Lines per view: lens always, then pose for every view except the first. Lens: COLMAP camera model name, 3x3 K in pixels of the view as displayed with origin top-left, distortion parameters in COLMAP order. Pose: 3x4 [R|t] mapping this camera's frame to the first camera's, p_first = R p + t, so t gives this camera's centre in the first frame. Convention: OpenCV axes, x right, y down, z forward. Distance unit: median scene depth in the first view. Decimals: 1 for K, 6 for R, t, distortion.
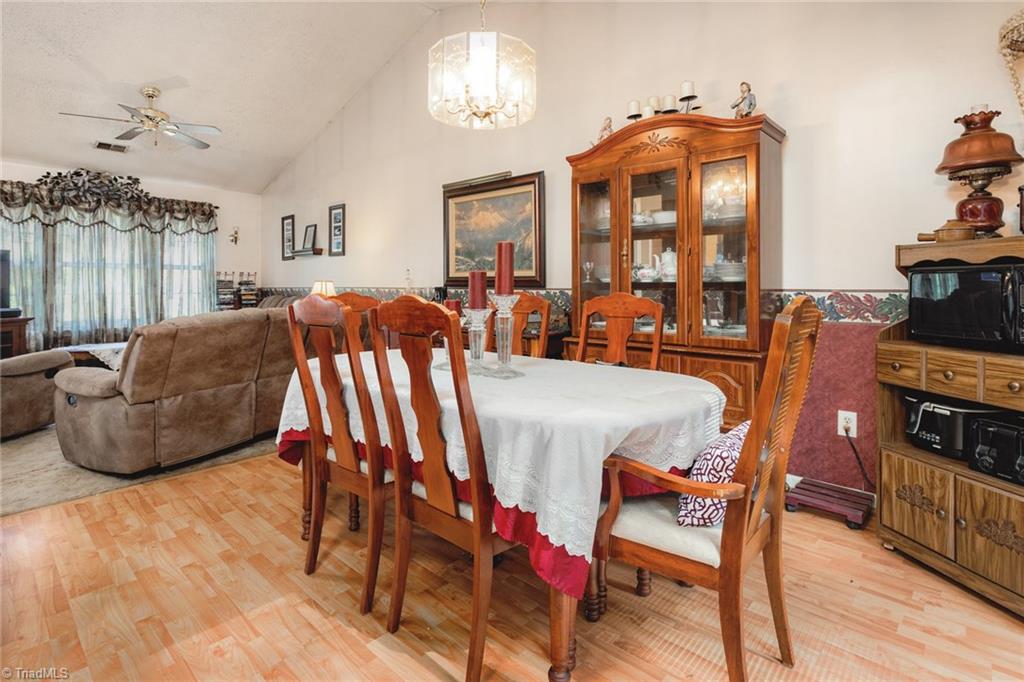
lens RADIAL K [[480.7, 0, 527.0], [0, 480.7, 282.4], [0, 0, 1]] dist [-0.018891, 0.000353]
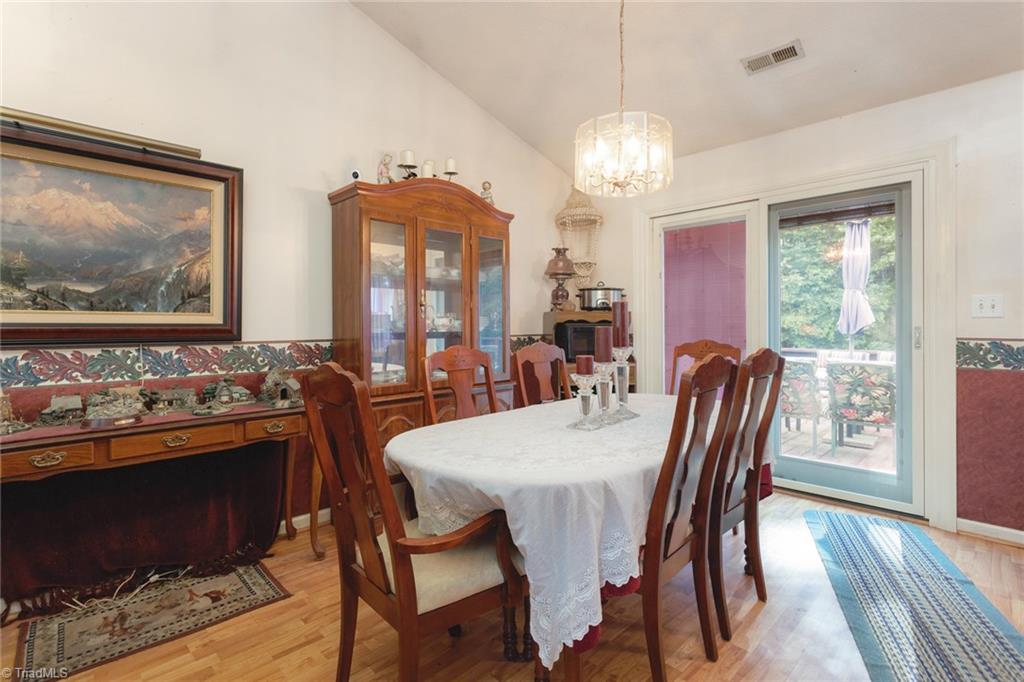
lens RADIAL K [[484.4, 0, 515.2], [0, 484.4, 327.9], [0, 0, 1]] dist [0.000043, 0.000101]
pose [[0.057515, 0.008357, 0.998310, -0.577665], [0.013983, 0.999860, -0.009175, 0.003872], [-0.998247, 0.014487, 0.057390, 0.530033]]
